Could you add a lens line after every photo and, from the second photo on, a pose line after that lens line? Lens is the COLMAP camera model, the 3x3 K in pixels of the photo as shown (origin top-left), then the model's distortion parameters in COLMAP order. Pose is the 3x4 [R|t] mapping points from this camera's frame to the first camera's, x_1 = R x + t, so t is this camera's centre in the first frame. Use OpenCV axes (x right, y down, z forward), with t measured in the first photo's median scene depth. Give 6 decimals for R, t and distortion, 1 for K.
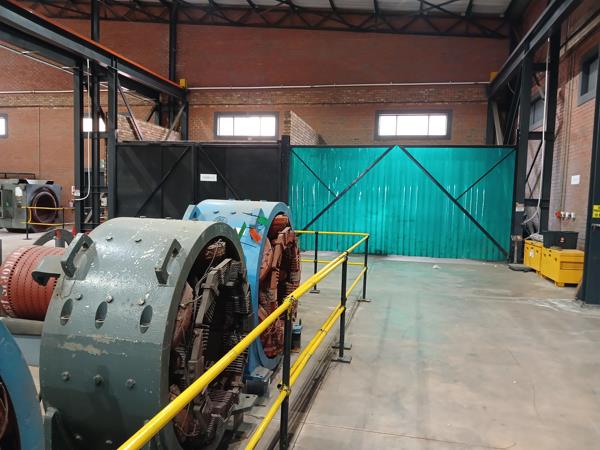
lens RADIAL K [[472.8, 0, 299.3], [0, 472.8, 241.9], [0, 0, 1]] dist [0.010543, 0.001843]
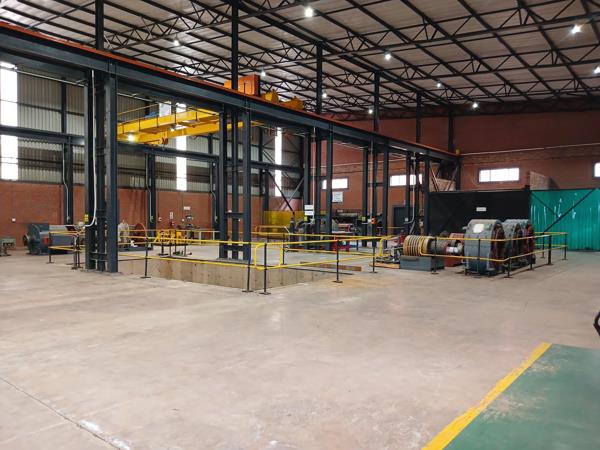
lens RADIAL K [[472.8, 0, 299.3], [0, 472.8, 241.9], [0, 0, 1]] dist [0.010543, 0.001843]
pose [[0.892332, -0.007955, -0.451310, 0.006776], [-0.016146, 0.998642, -0.049527, 0.072777], [0.451092, 0.051481, 0.890992, -0.746115]]
